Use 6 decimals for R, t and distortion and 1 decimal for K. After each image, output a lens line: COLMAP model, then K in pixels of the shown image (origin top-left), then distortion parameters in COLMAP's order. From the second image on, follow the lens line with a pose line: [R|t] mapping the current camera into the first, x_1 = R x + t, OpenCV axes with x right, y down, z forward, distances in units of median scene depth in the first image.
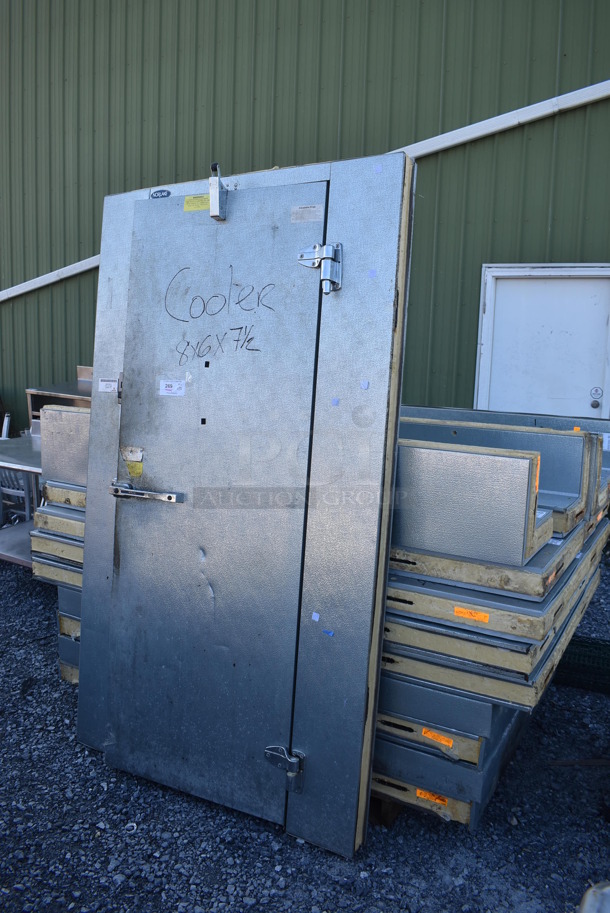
lens RADIAL K [[707.1, 0, 305.0], [0, 707.1, 456.5], [0, 0, 1]] dist [-0.074366, -0.004737]
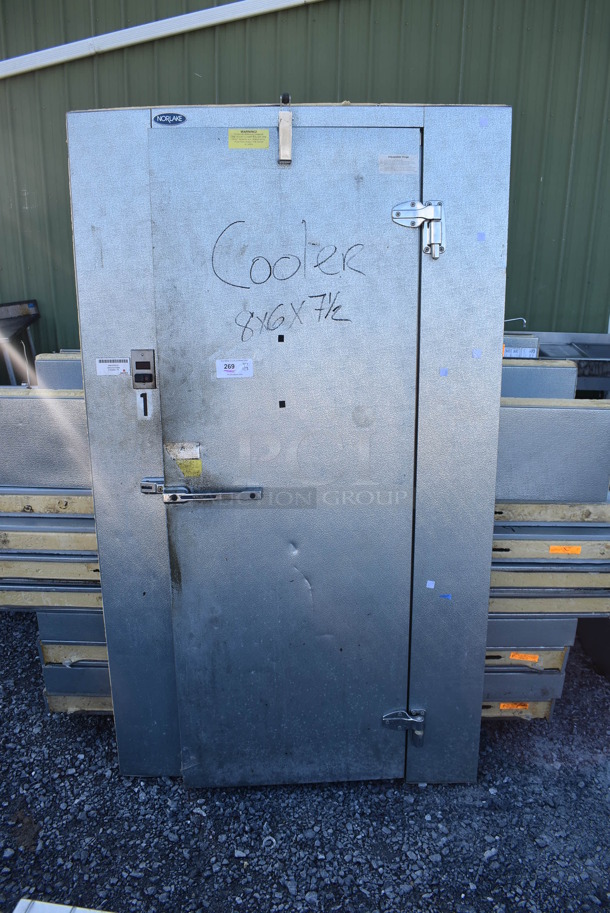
lens RADIAL K [[707.1, 0, 305.0], [0, 707.1, 456.5], [0, 0, 1]] dist [-0.074366, -0.004737]
pose [[0.871459, -0.180216, 0.456159, -0.549610], [0.091768, 0.973535, 0.209302, -0.173442], [-0.481807, -0.140538, 0.864934, 0.227883]]
